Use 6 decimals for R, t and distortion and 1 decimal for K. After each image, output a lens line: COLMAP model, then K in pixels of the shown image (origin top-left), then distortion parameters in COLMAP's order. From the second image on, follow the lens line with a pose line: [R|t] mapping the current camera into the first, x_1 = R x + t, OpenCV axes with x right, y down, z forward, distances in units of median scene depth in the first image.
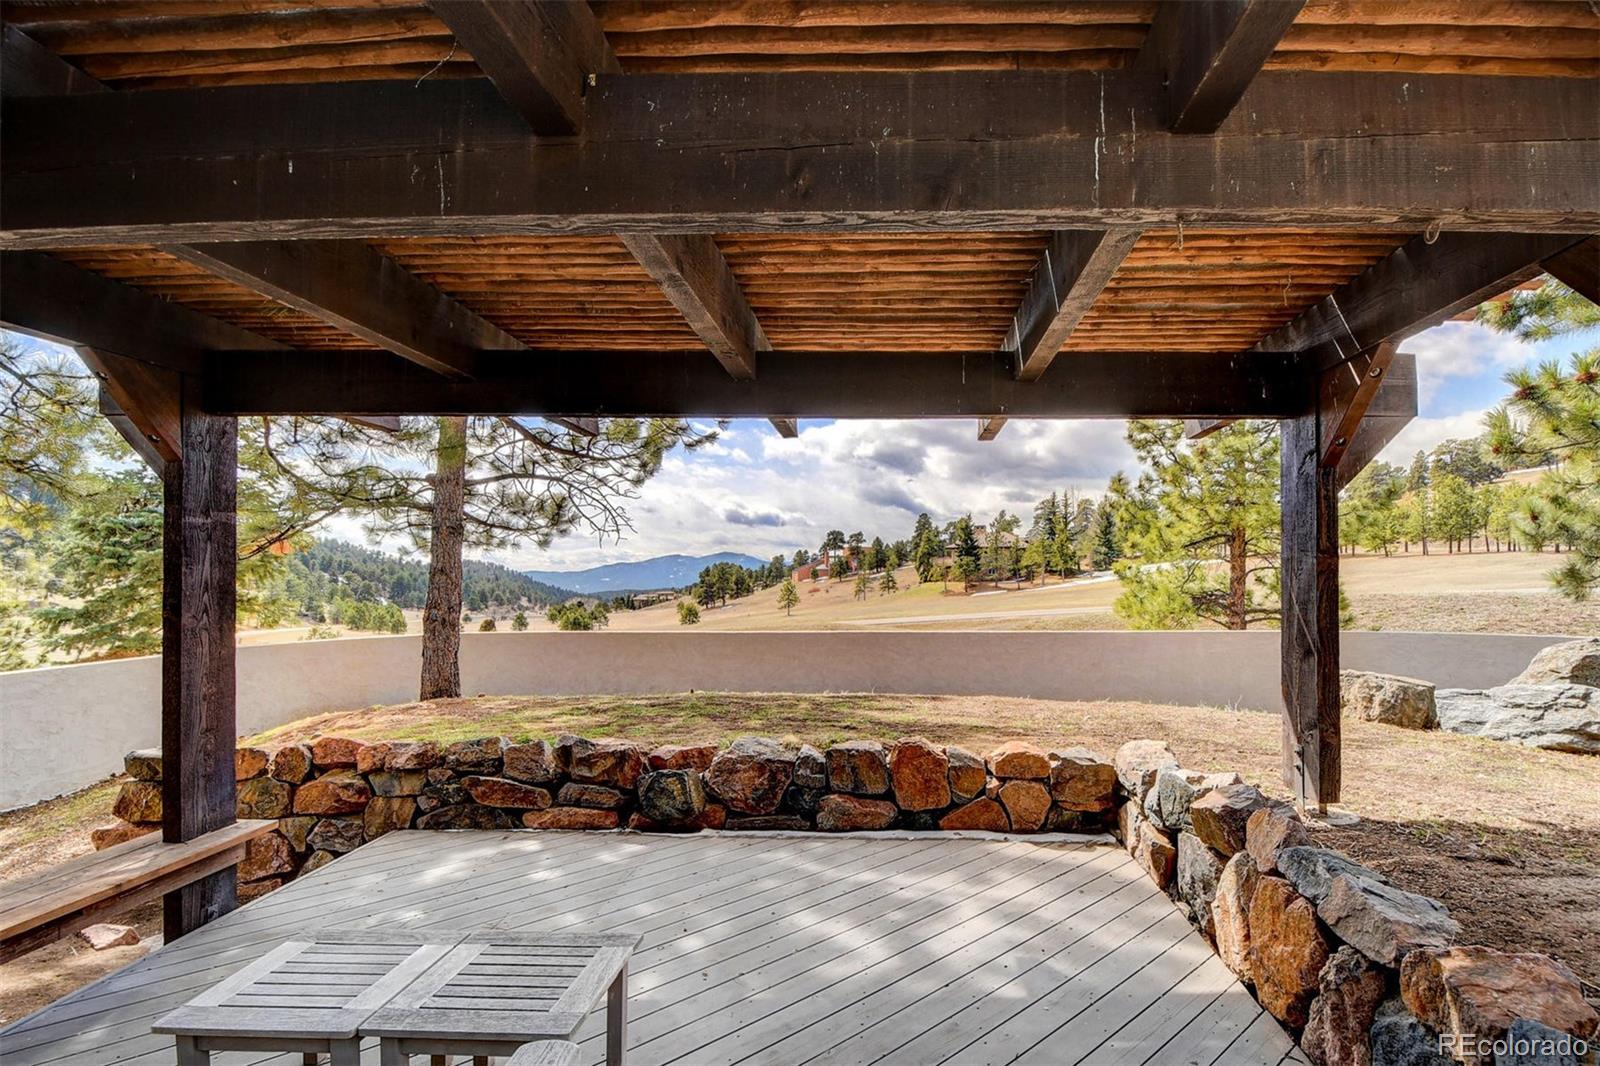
lens RADIAL K [[710.9, 0, 810.9], [0, 710.9, 583.5], [0, 0, 1]] dist [0.018817, -0.020929]
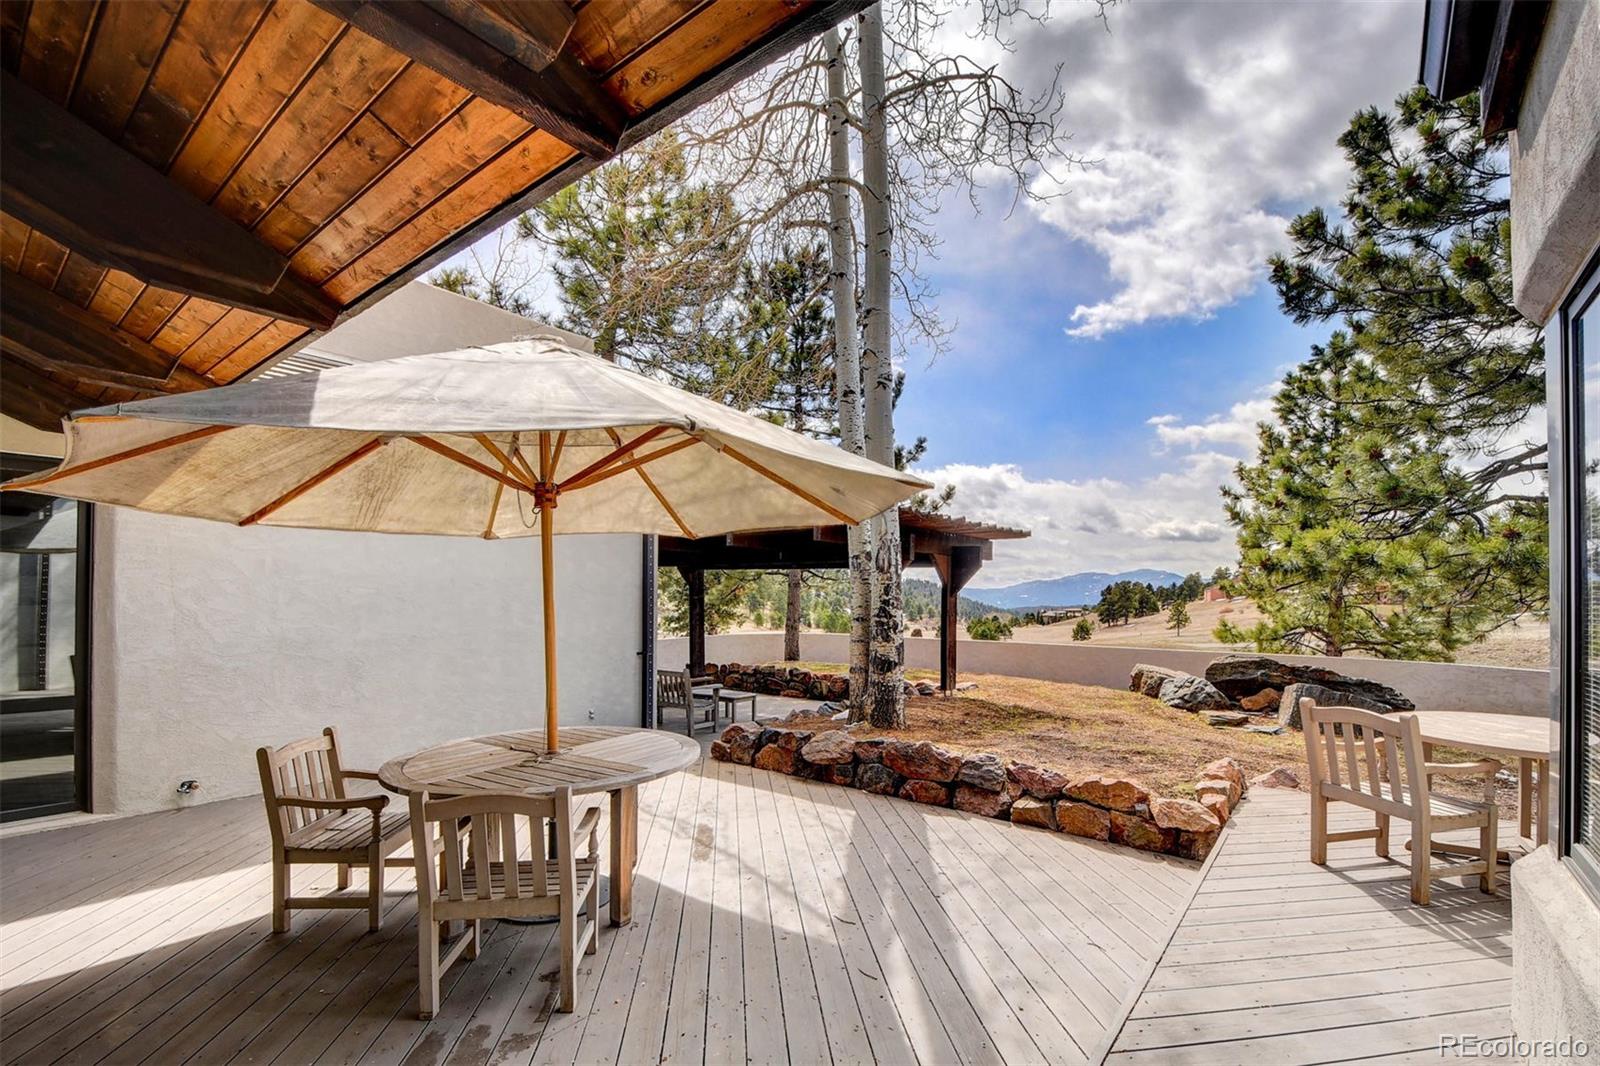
lens RADIAL K [[710.9, 0, 810.9], [0, 710.9, 583.5], [0, 0, 1]] dist [0.018817, -0.020929]
pose [[0.815391, -0.001045, -0.578910, 0.101148], [-0.010006, 0.999824, -0.015898, -0.005951], [0.578824, 0.018756, 0.815237, -0.096731]]
